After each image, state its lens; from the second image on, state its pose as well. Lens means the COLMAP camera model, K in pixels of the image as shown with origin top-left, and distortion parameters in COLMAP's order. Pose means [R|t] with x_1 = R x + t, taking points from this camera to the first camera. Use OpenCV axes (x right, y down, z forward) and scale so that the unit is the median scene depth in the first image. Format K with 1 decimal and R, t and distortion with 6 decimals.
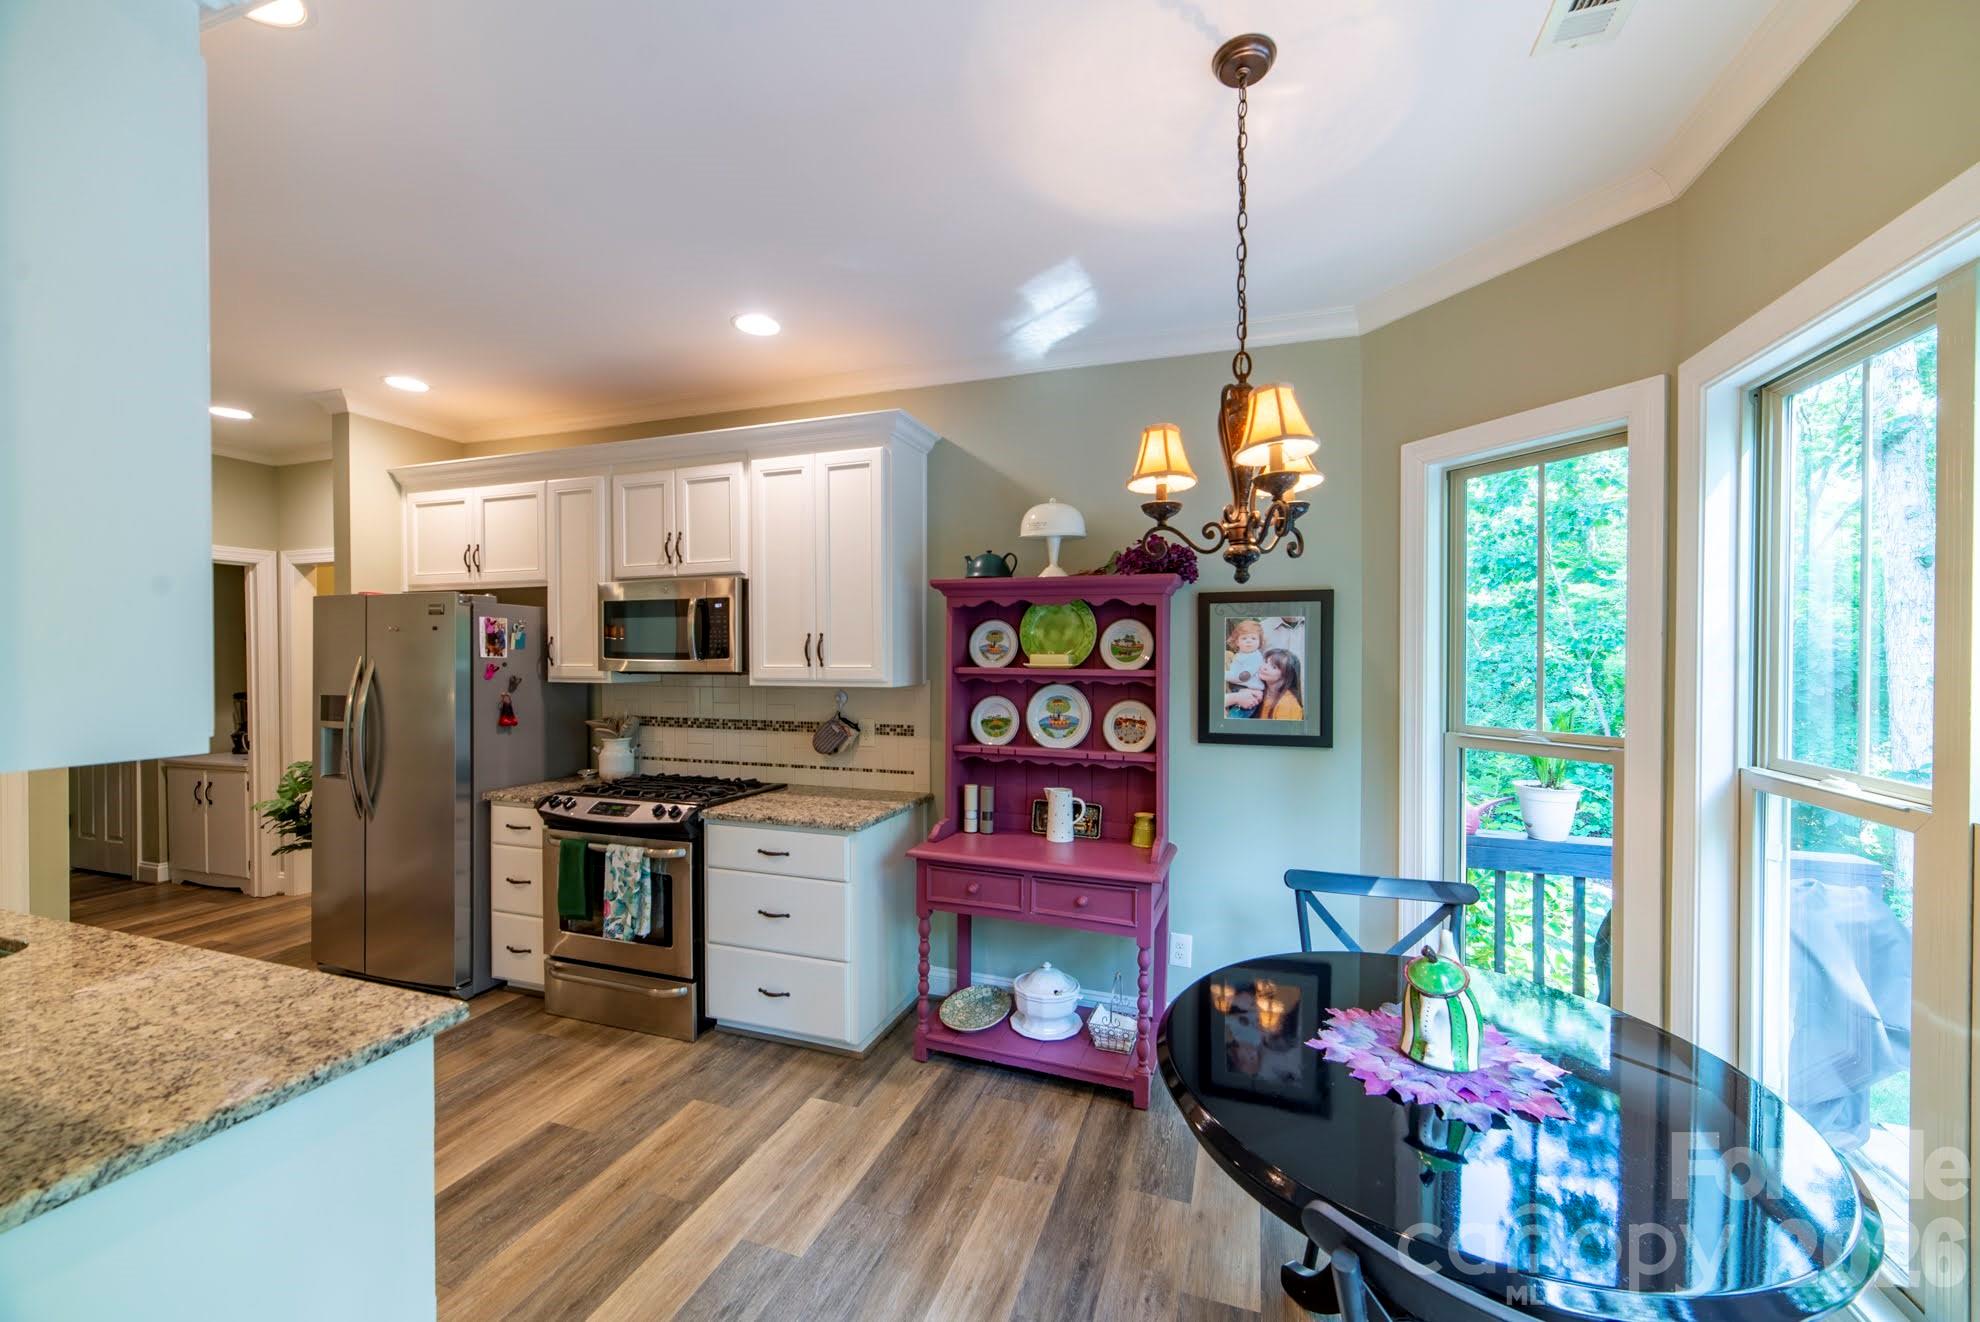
lens RADIAL K [[756.8, 0, 1002.2], [0, 756.8, 666.5], [0, 0, 1]] dist [-0.000058, 0.000887]
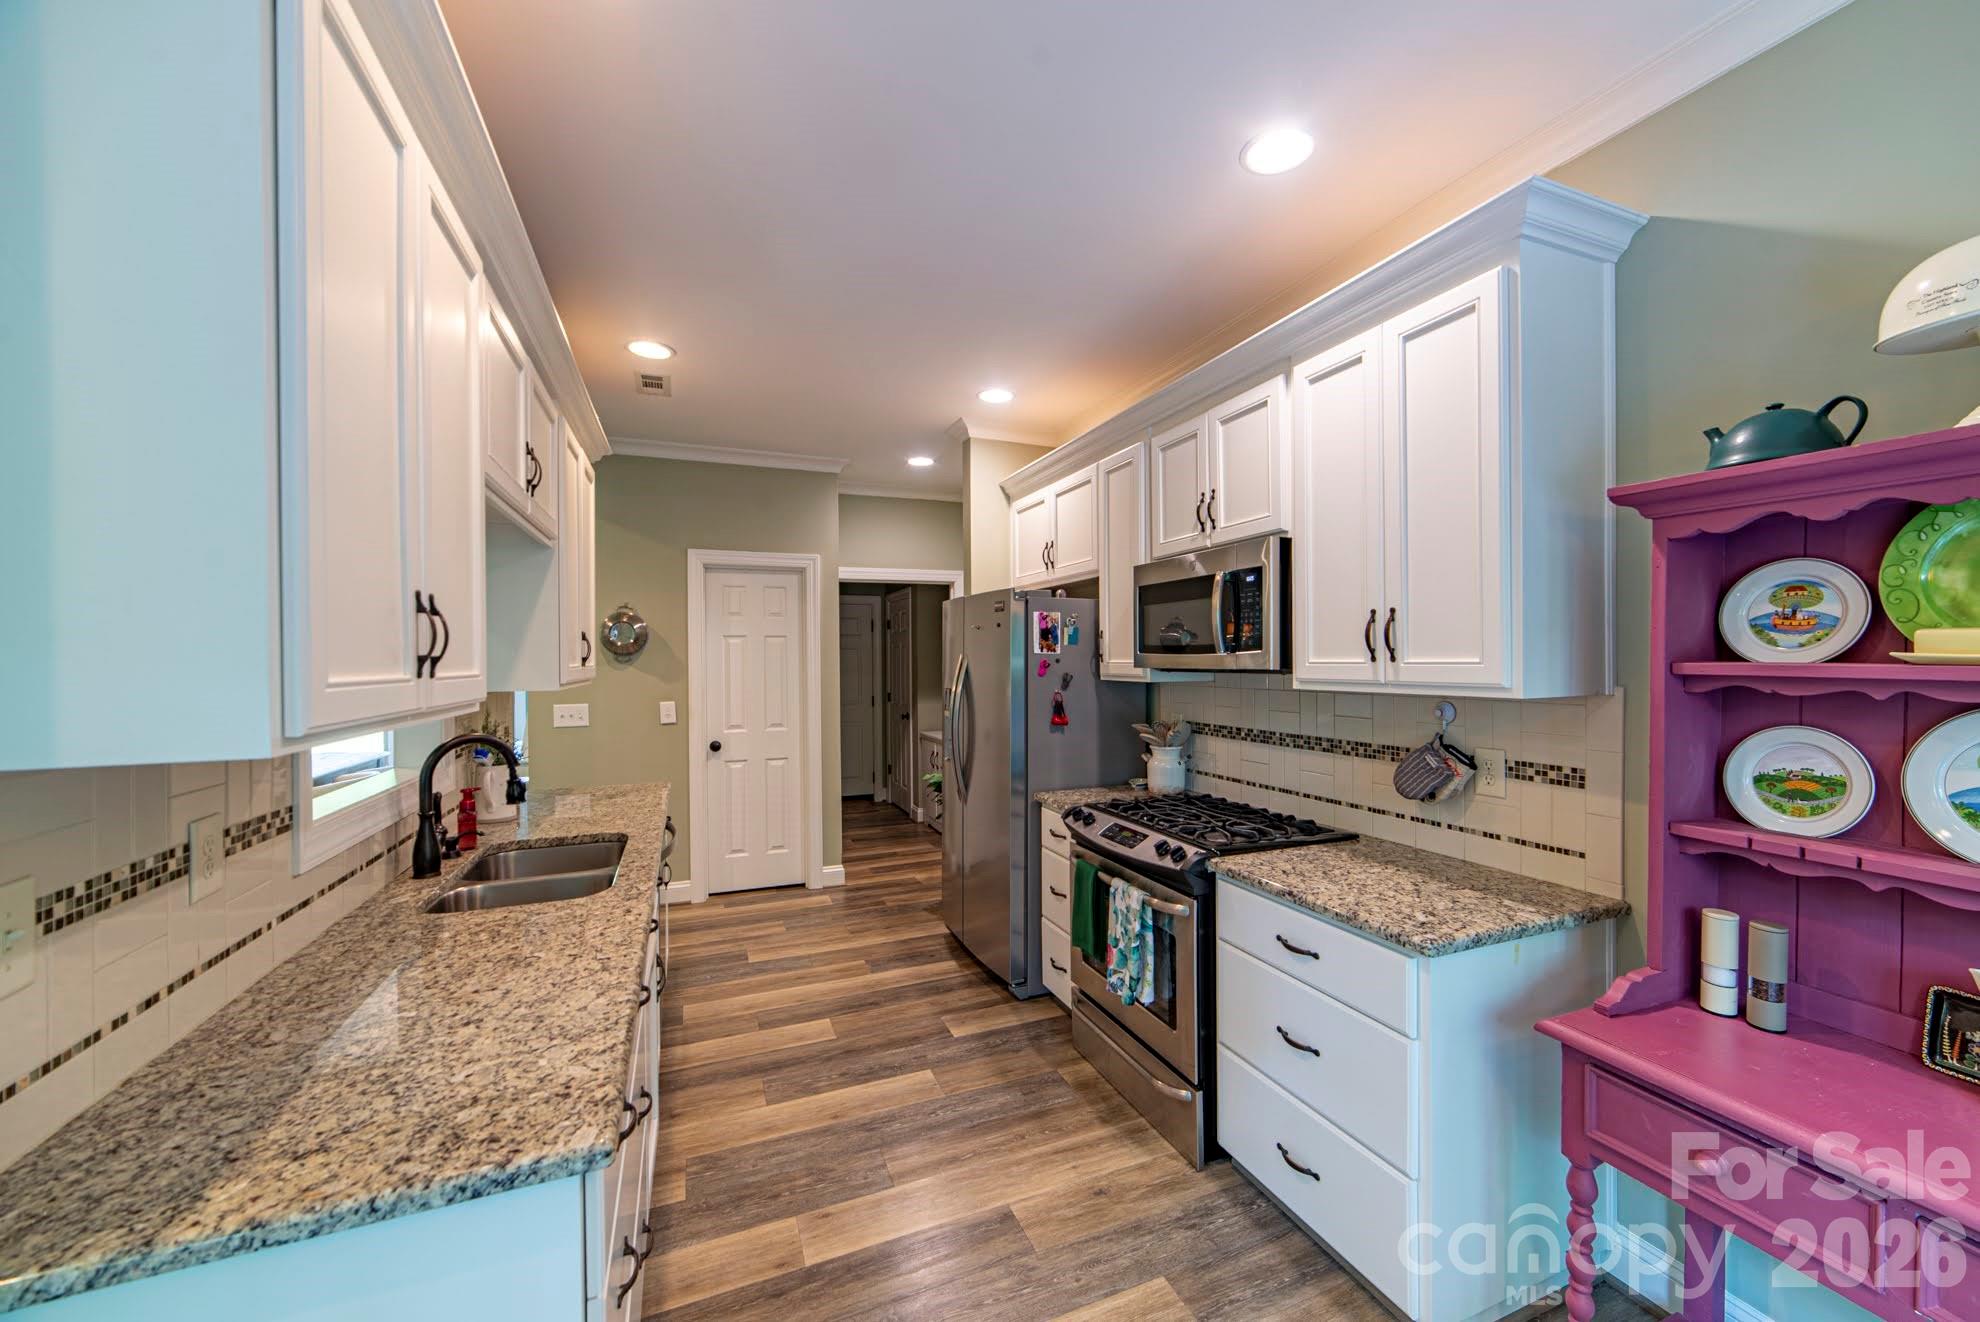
lens RADIAL K [[756.8, 0, 1002.2], [0, 756.8, 666.5], [0, 0, 1]] dist [-0.000058, 0.000887]
pose [[0.661244, 0.002570, -0.750167, 0.016376], [-0.003919, 0.999992, -0.000028, 0.005420], [0.750161, 0.002958, 0.661249, 0.345576]]
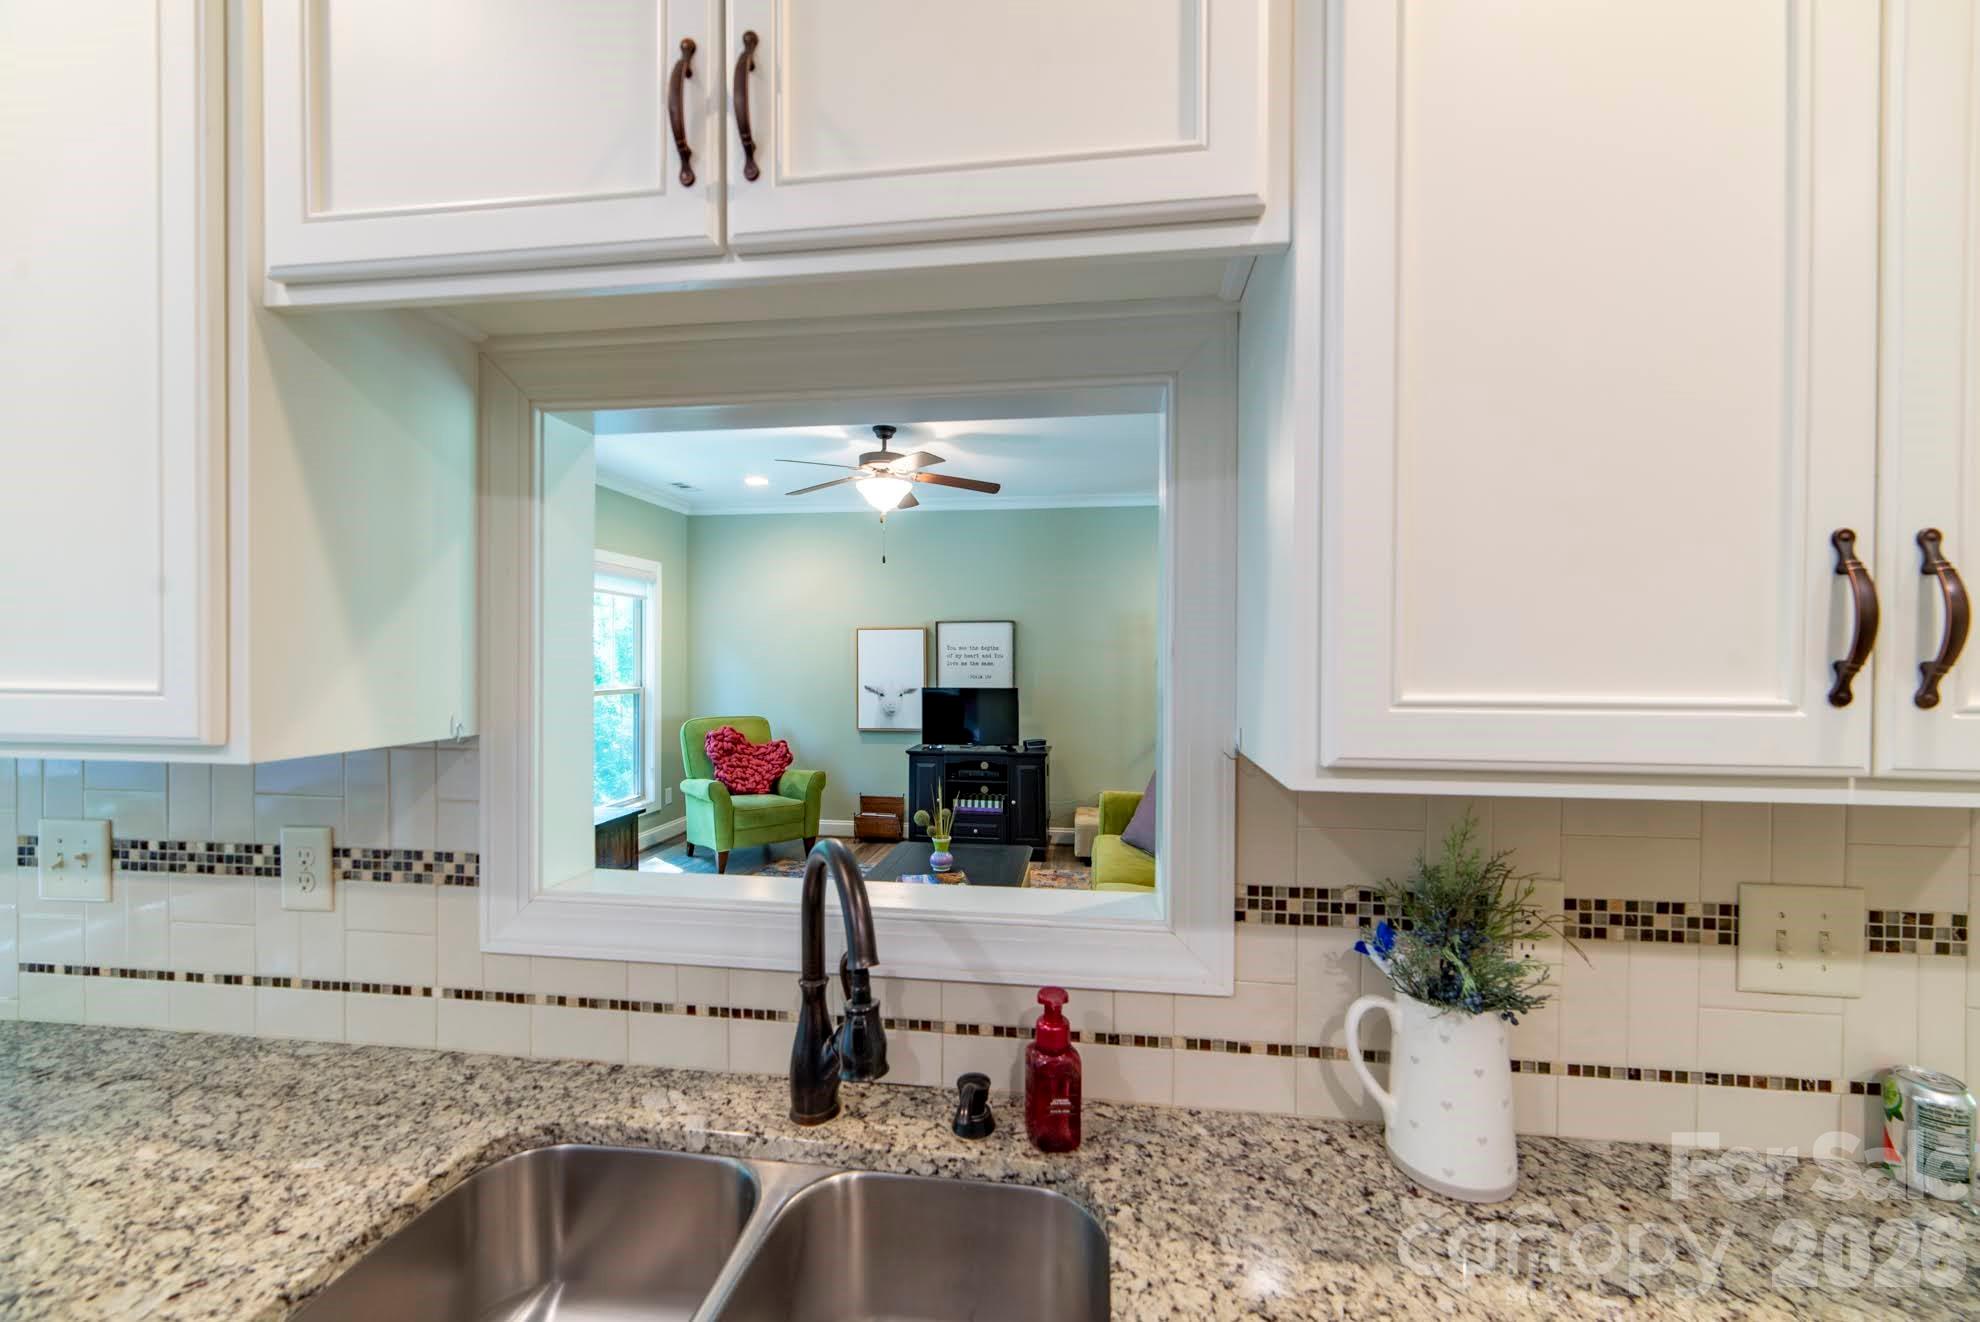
lens RADIAL K [[756.8, 0, 1002.2], [0, 756.8, 666.5], [0, 0, 1]] dist [-0.000058, 0.000887]
pose [[-0.980752, -0.001579, -0.195253, -0.781470], [-0.005844, 0.999757, 0.021267, -0.001551], [0.195172, 0.021999, -0.980522, 0.707013]]
